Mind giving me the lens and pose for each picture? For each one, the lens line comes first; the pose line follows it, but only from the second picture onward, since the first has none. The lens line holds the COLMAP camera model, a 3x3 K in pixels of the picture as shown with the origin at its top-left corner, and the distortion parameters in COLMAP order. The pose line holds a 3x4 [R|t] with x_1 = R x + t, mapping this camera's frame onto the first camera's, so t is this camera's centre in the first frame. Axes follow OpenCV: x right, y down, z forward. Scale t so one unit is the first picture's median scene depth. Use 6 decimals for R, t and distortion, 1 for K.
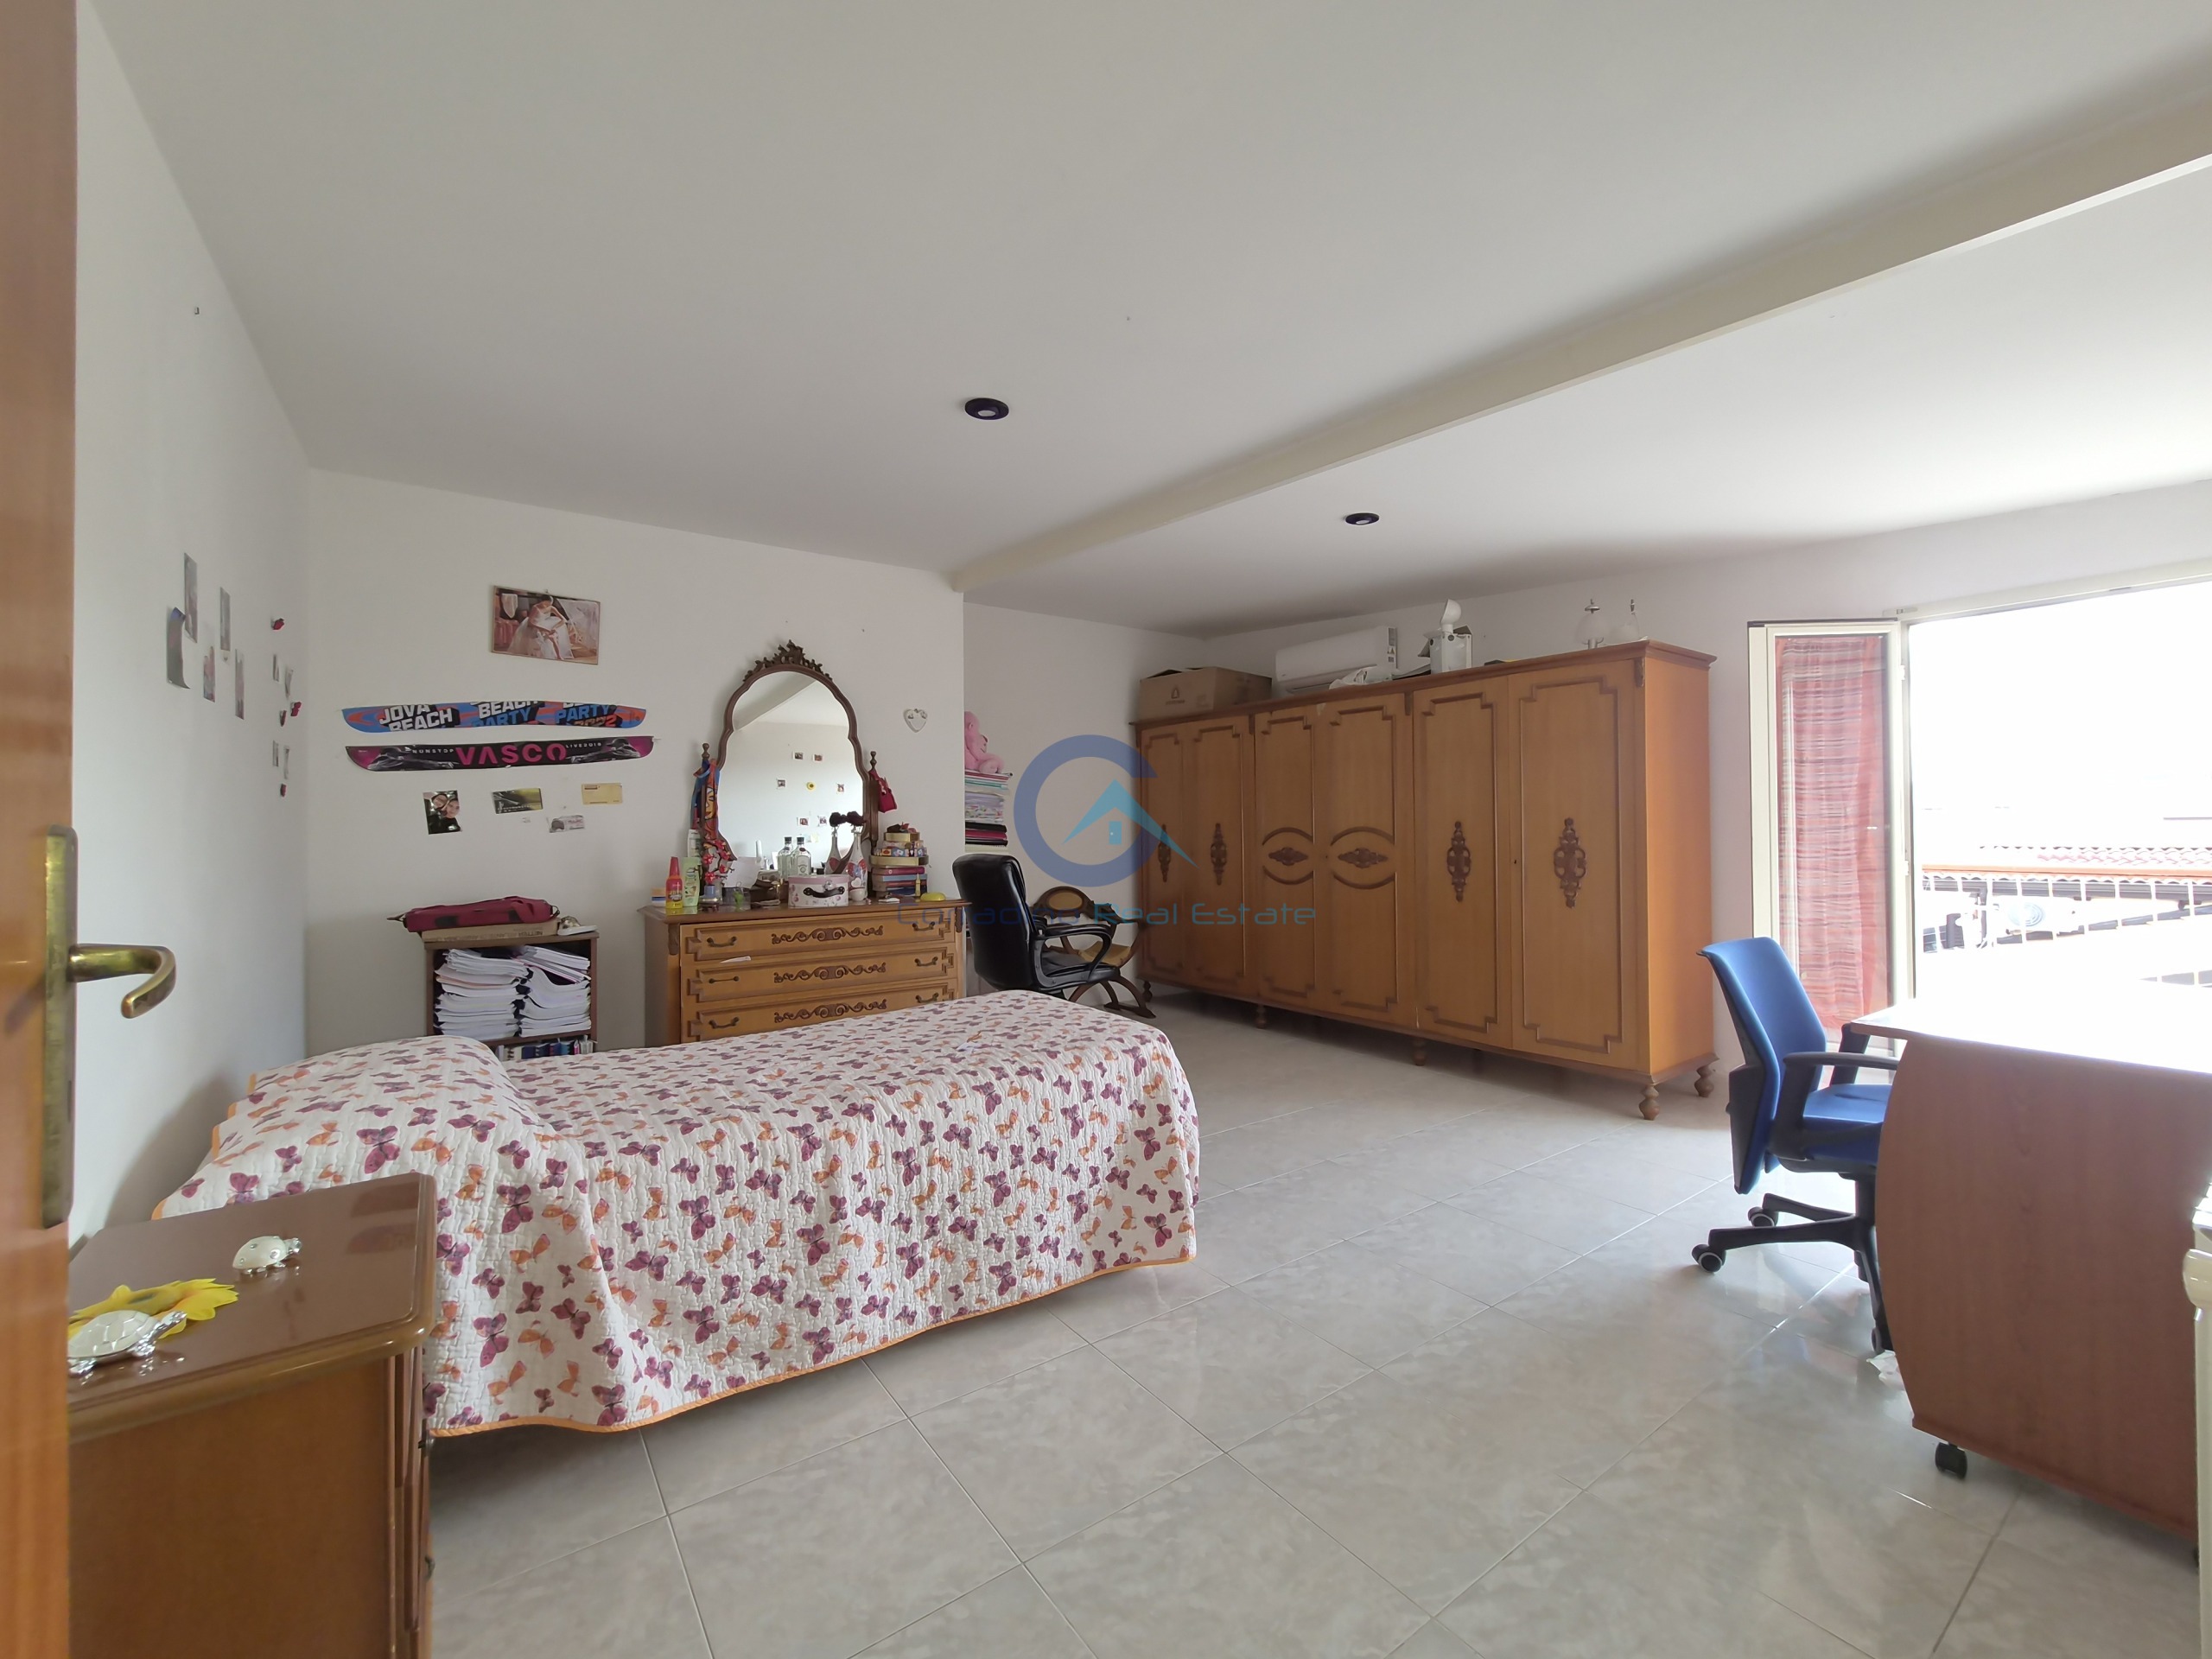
lens RADIAL K [[915.4, 0, 1097.2], [0, 915.4, 821.2], [0, 0, 1]] dist [0.001627, 0.000399]
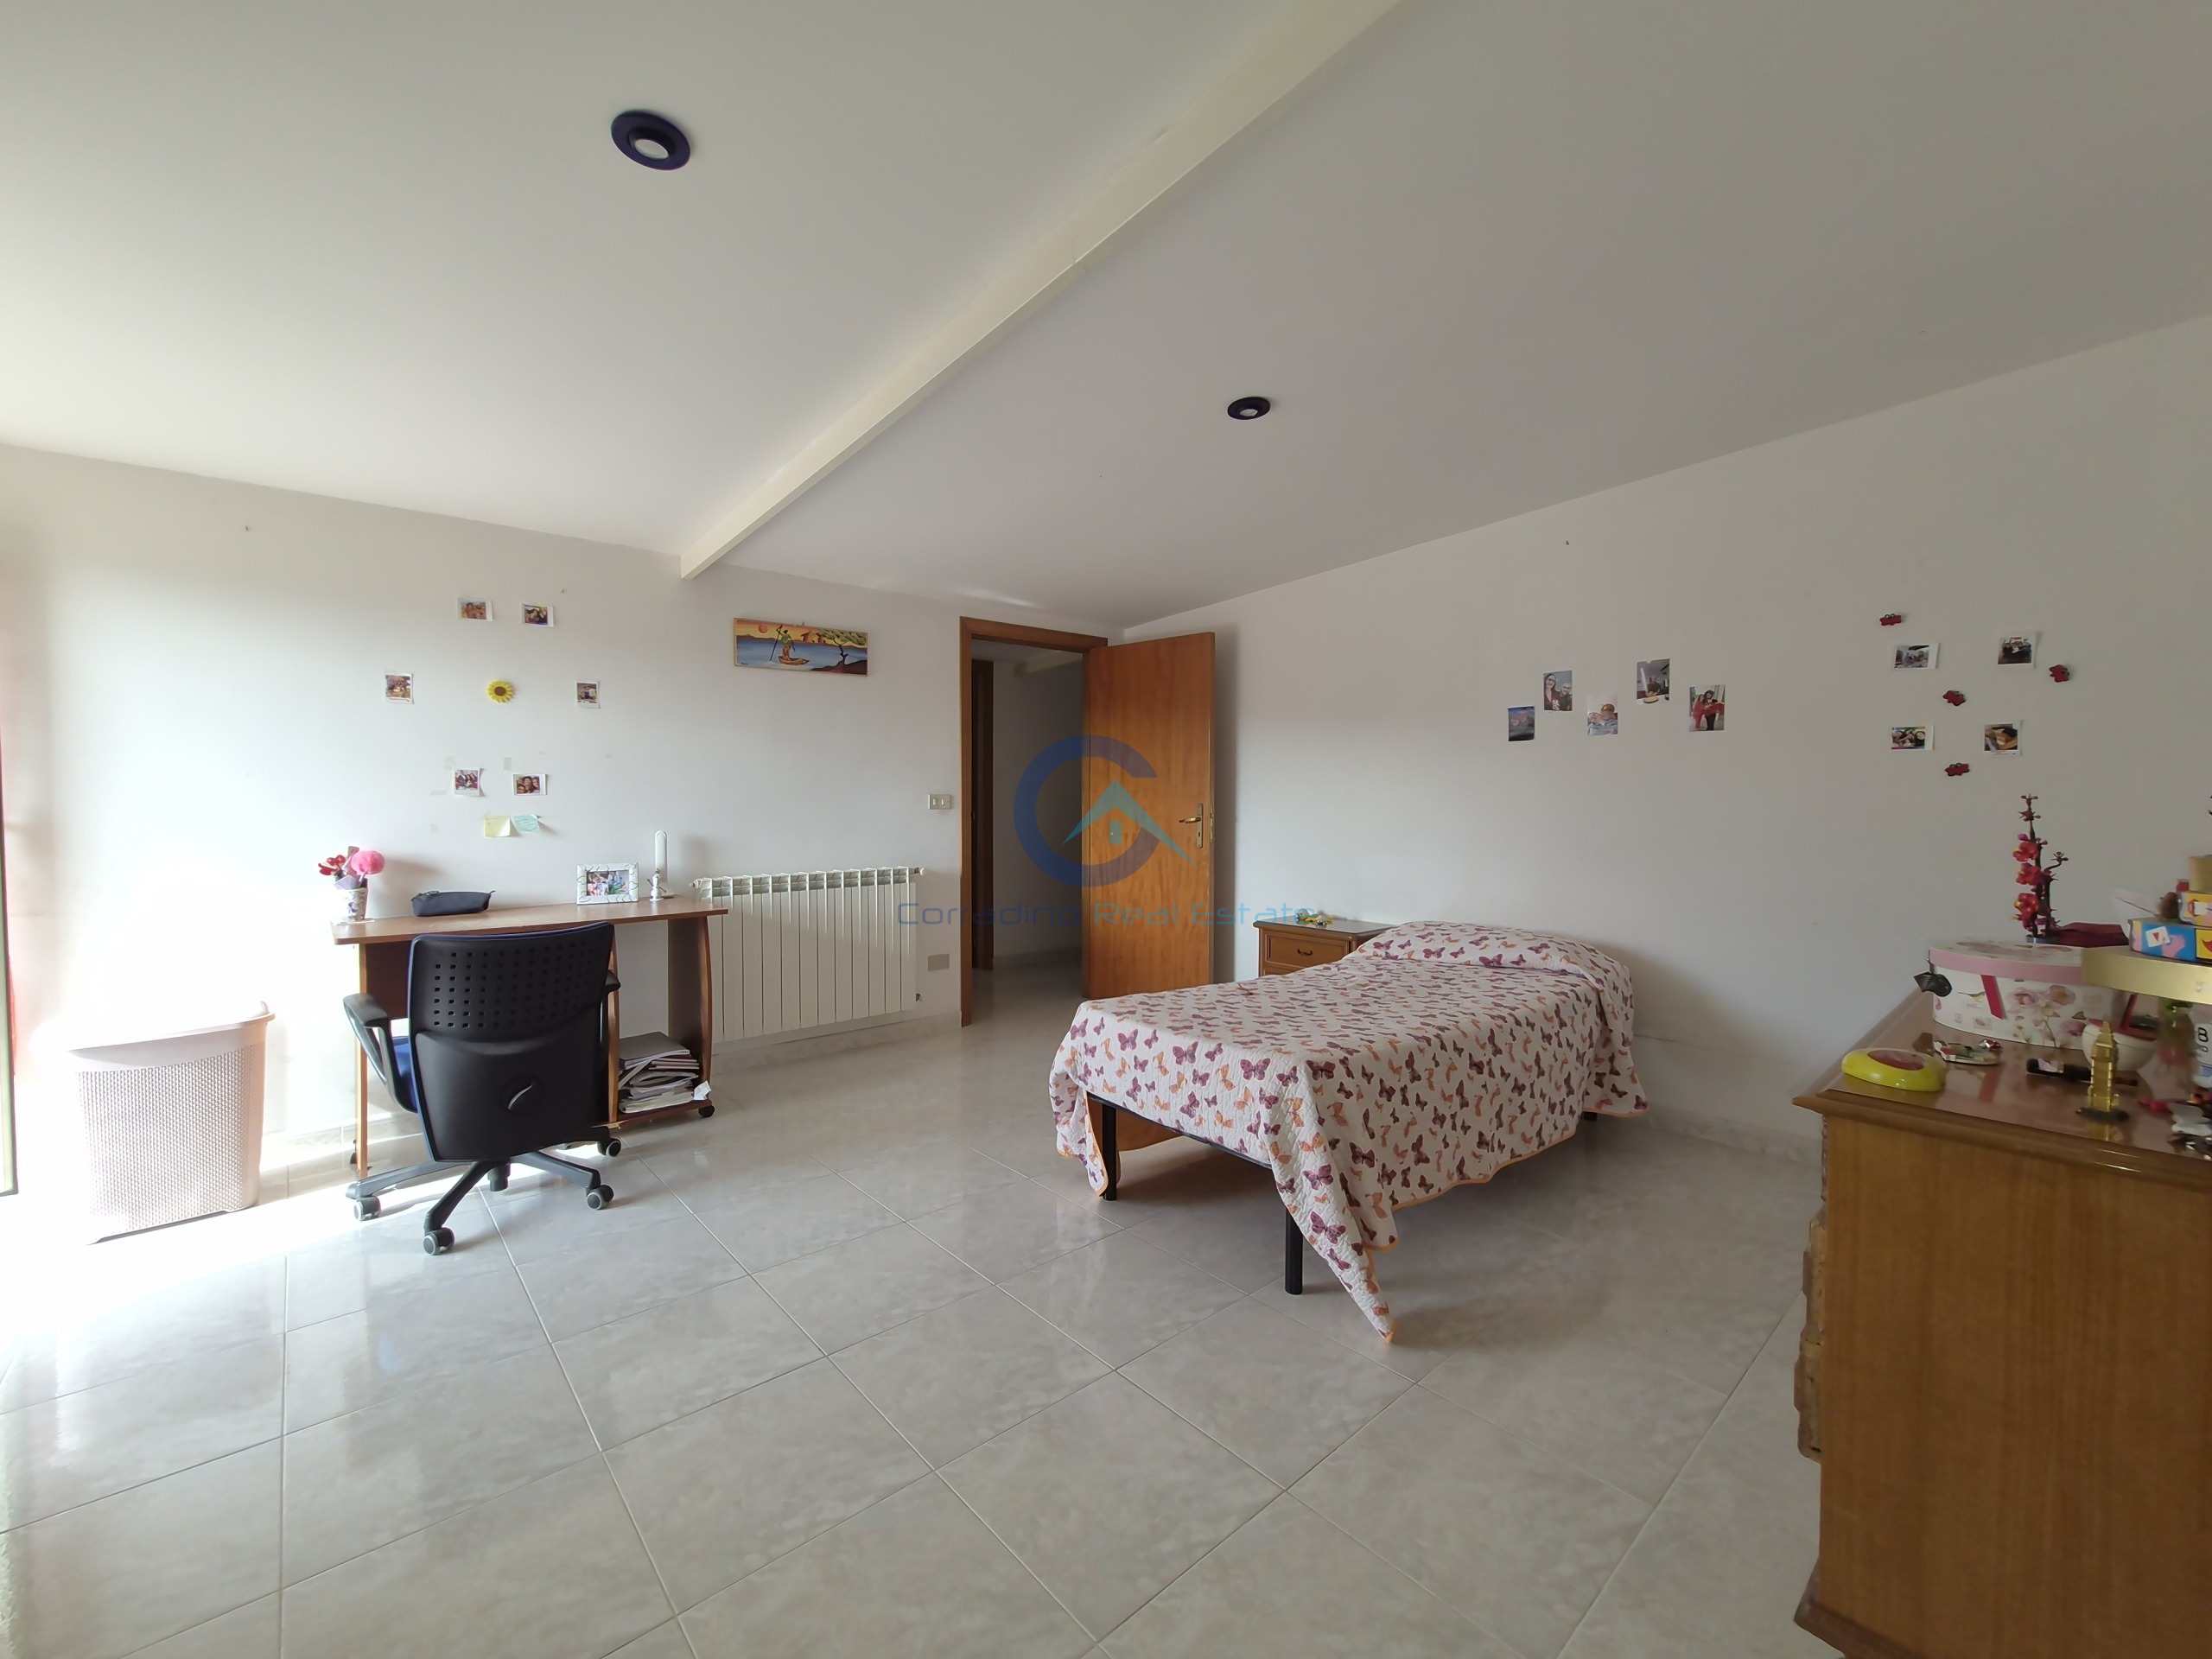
lens RADIAL K [[915.4, 0, 1100.6], [0, 915.4, 830.1], [0, 0, 1]] dist [0.001627, 0.000399]
pose [[-0.995042, 0.009520, -0.099003, 0.107177], [0.006336, 0.999454, 0.032419, -0.003912], [0.099258, 0.031631, -0.994559, 1.431645]]
